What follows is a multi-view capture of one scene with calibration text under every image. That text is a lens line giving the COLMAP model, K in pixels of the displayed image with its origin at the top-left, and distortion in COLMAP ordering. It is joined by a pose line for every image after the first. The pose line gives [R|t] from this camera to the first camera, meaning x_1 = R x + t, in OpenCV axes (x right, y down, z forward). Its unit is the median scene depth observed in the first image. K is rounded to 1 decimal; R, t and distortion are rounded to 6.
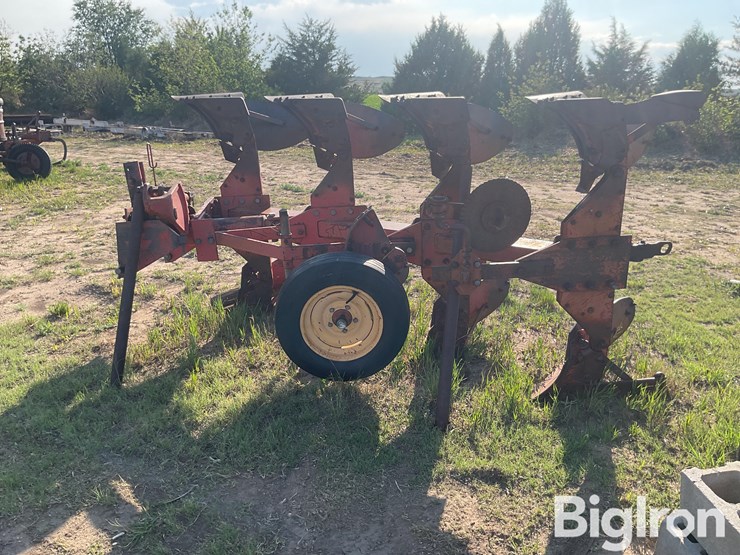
lens RADIAL K [[612.9, 0, 371.0], [0, 612.9, 282.1], [0, 0, 1]] dist [0.028116, -0.089550]
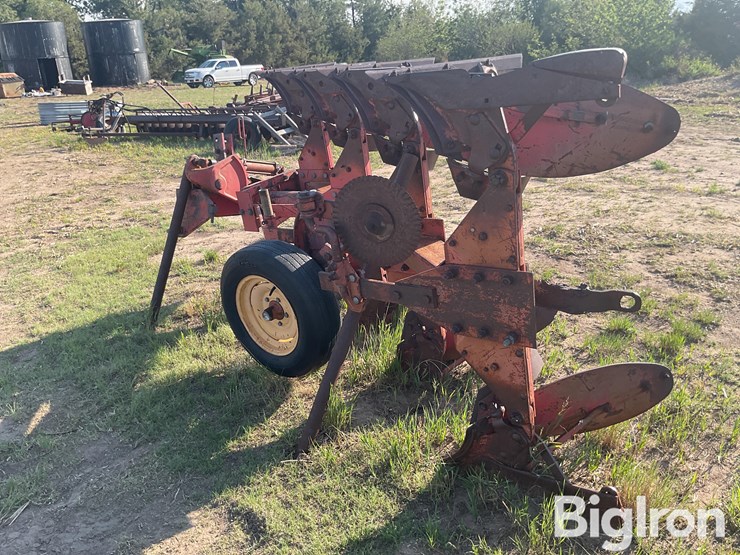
lens RADIAL K [[612.9, 0, 375.8], [0, 612.9, 277.6], [0, 0, 1]] dist [0.028116, -0.089550]
pose [[0.791259, 0.164128, -0.589042, 0.654964], [-0.125269, 0.986383, 0.106567, -0.116269], [0.598512, -0.010533, 0.801045, 0.348373]]
